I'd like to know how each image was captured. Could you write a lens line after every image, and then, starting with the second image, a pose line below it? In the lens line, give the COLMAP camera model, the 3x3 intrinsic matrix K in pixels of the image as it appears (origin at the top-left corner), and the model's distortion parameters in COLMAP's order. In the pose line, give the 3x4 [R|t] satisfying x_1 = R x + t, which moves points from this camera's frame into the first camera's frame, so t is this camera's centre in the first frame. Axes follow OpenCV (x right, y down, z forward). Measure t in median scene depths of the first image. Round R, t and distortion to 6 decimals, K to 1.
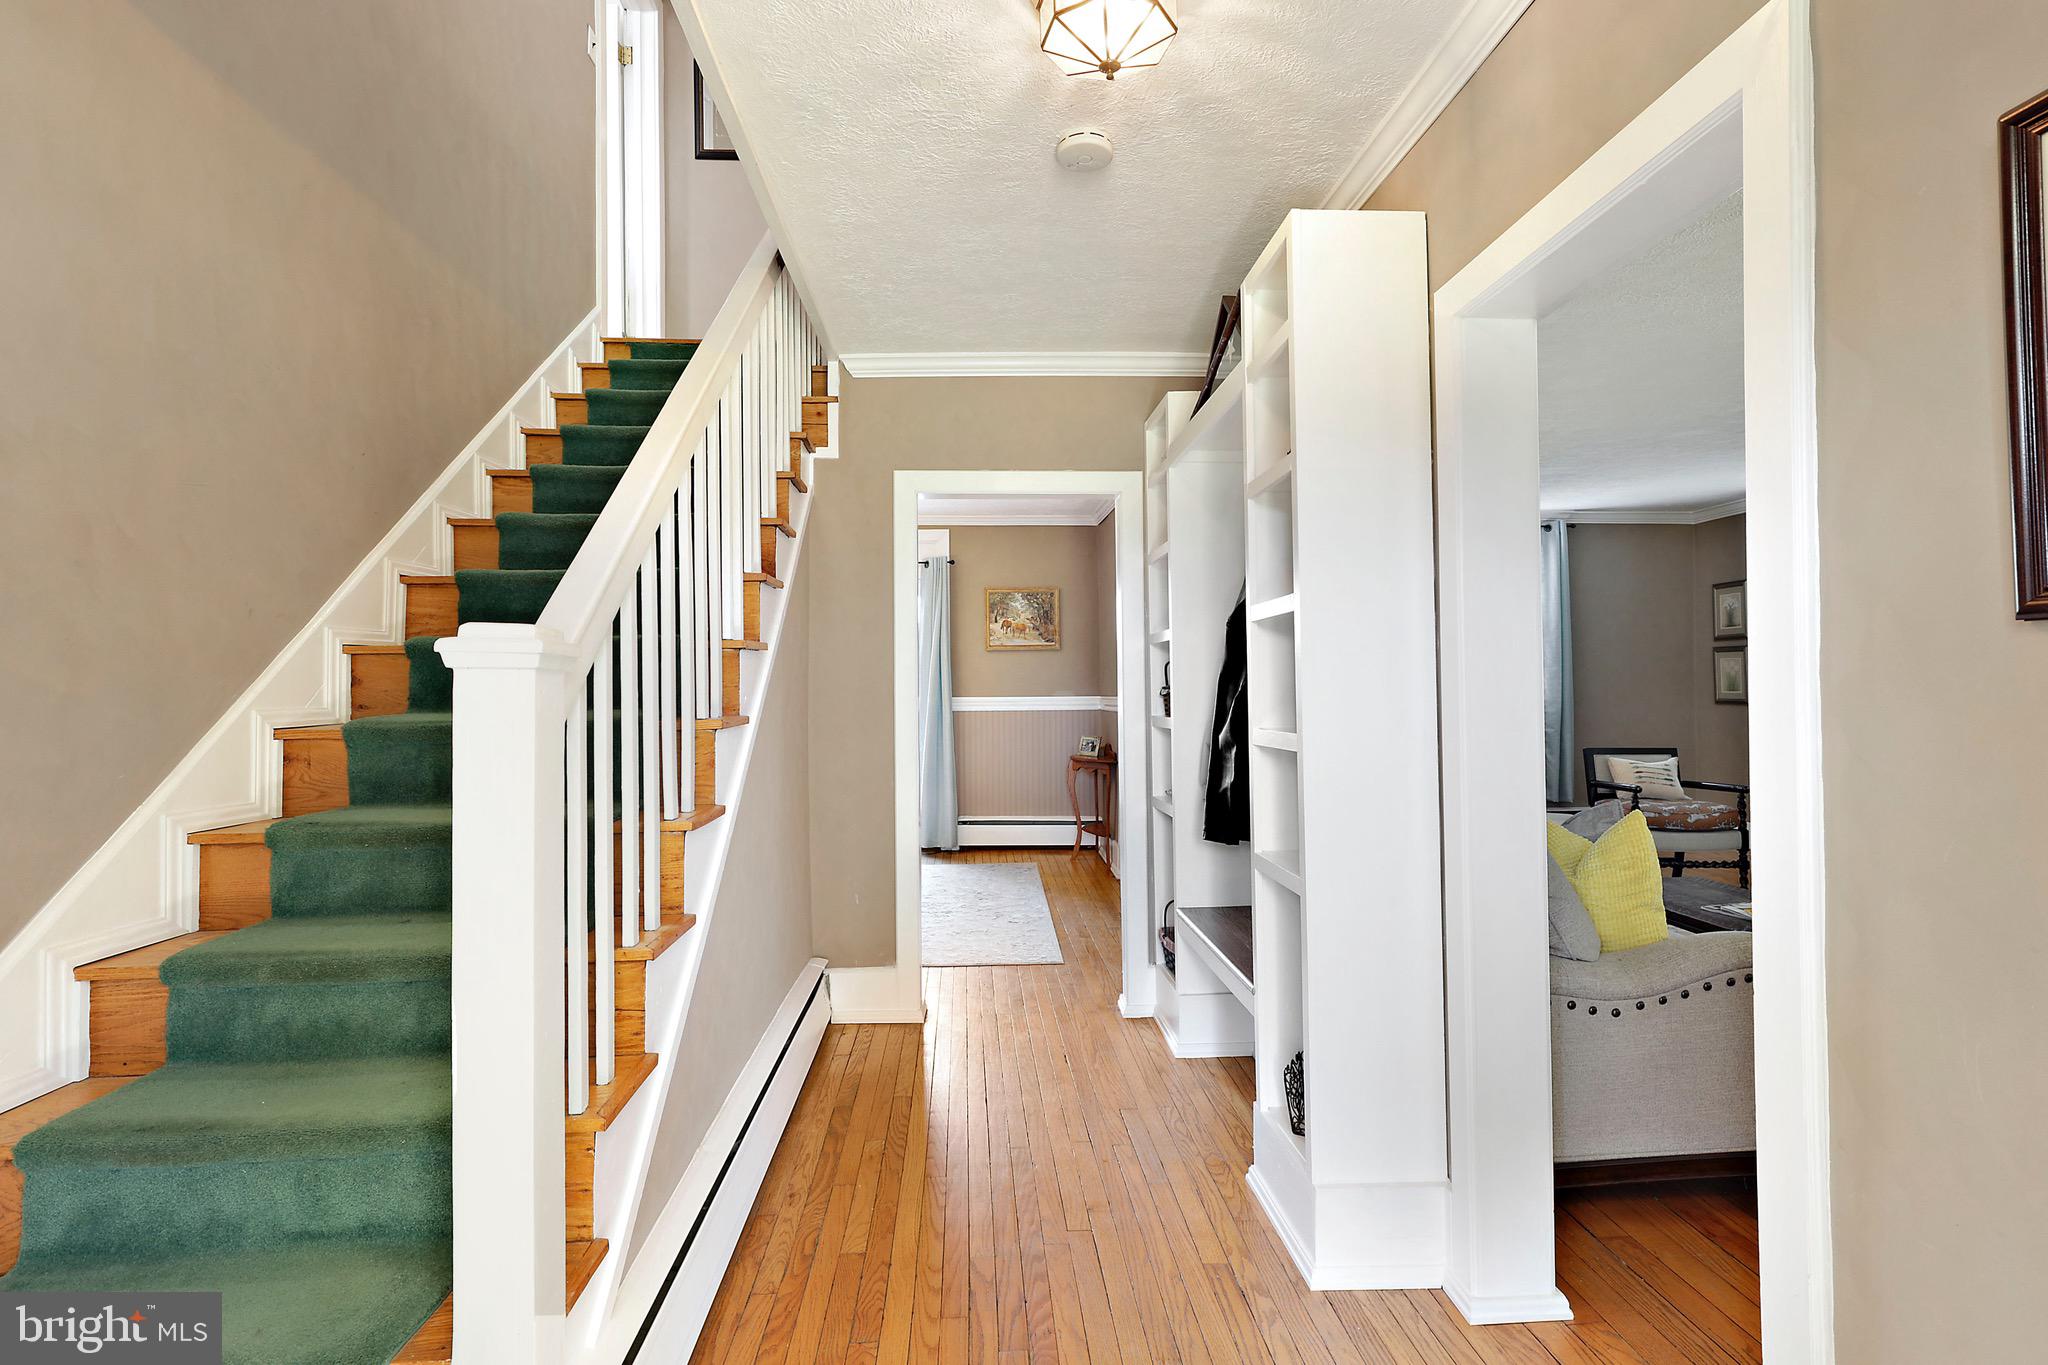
lens RADIAL K [[1003.0, 0, 1018.9], [0, 1003.0, 680.2], [0, 0, 1]] dist [-0.002533, -0.000265]
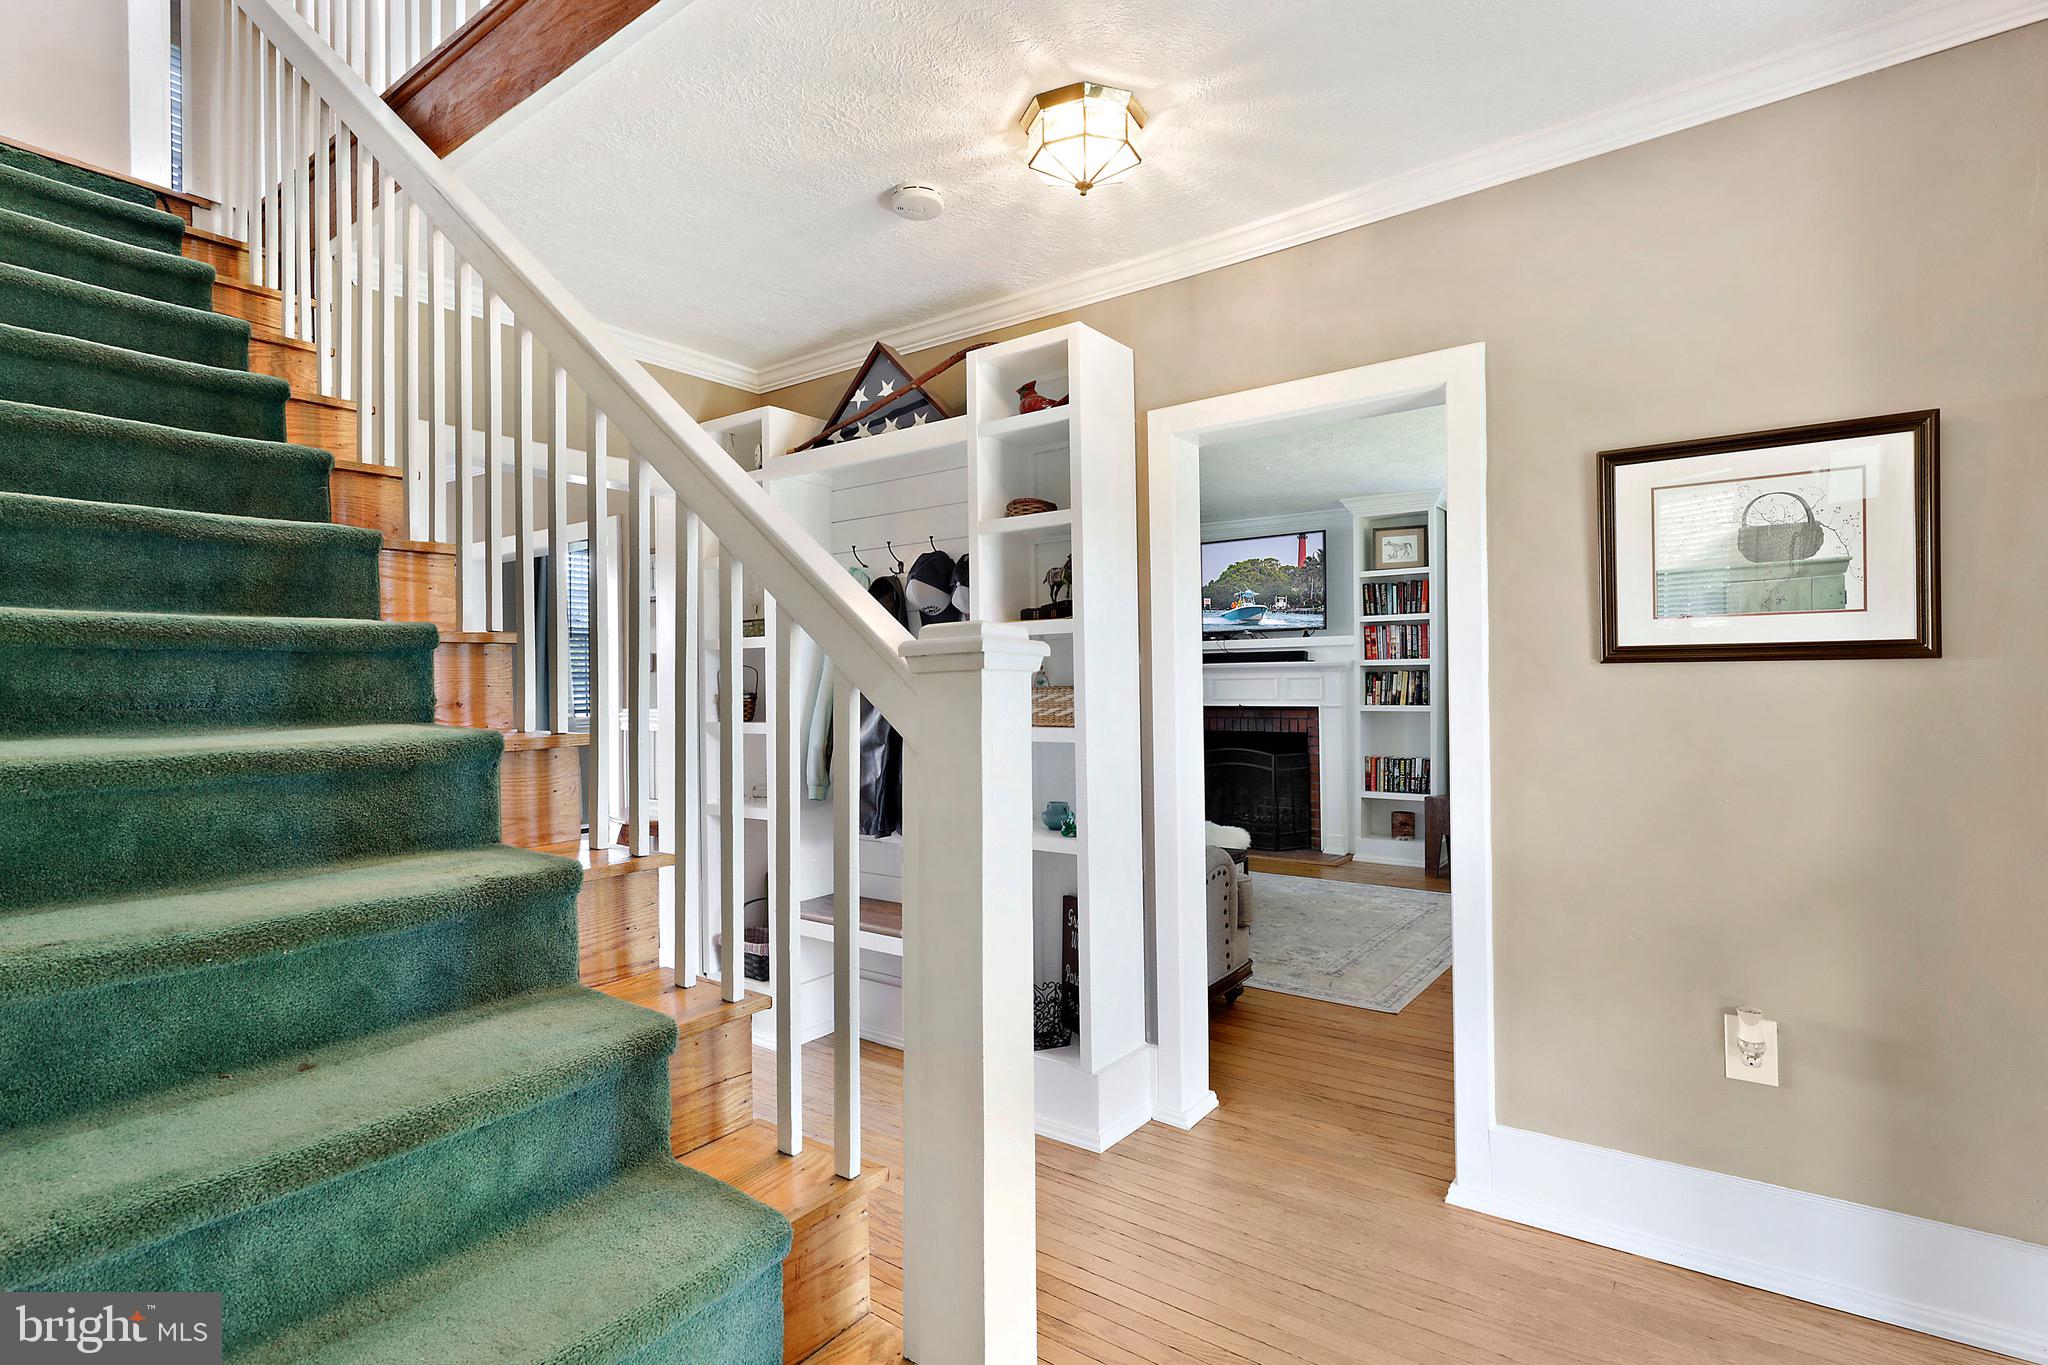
lens RADIAL K [[1003.0, 0, 1015.5], [0, 1003.0, 686.9], [0, 0, 1]] dist [-0.002533, -0.000265]
pose [[0.636705, 0.003511, 0.771100, -0.797534], [-0.002094, 0.999994, -0.002824, 0.002862], [-0.771105, 0.000184, 0.636708, 0.250955]]
